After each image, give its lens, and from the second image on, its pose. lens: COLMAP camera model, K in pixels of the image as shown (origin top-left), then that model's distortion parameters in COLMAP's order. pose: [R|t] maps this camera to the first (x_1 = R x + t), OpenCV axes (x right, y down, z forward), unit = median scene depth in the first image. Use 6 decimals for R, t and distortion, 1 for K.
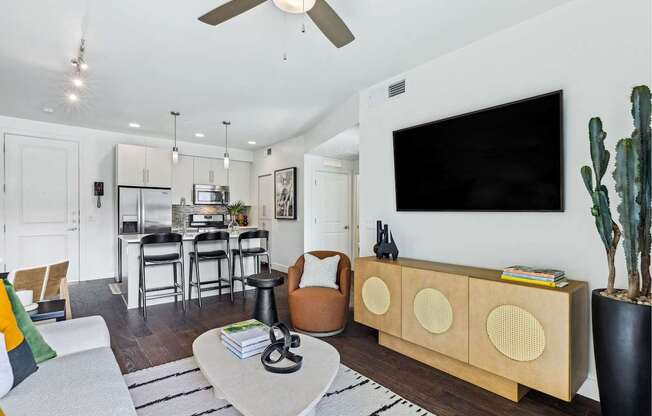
lens RADIAL K [[288.9, 0, 322.9], [0, 288.9, 209.9], [0, 0, 1]] dist [0.000650, -0.000018]
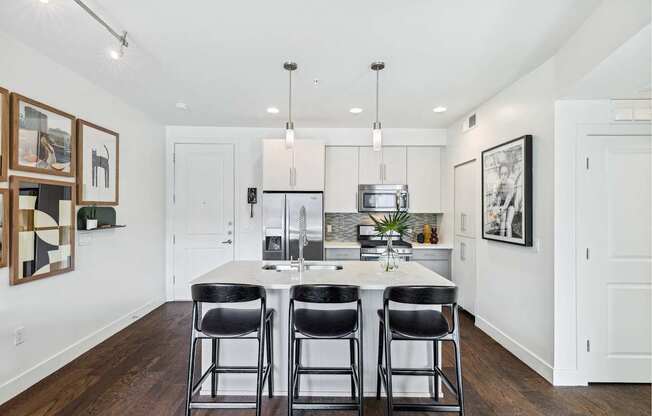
lens RADIAL K [[288.9, 0, 322.9], [0, 288.9, 209.9], [0, 0, 1]] dist [0.000650, -0.000018]
pose [[0.767330, -0.001033, -0.641251, -0.049741], [0.000626, 0.999999, -0.000863, -0.025352], [0.641252, 0.000261, 0.767330, 0.408313]]
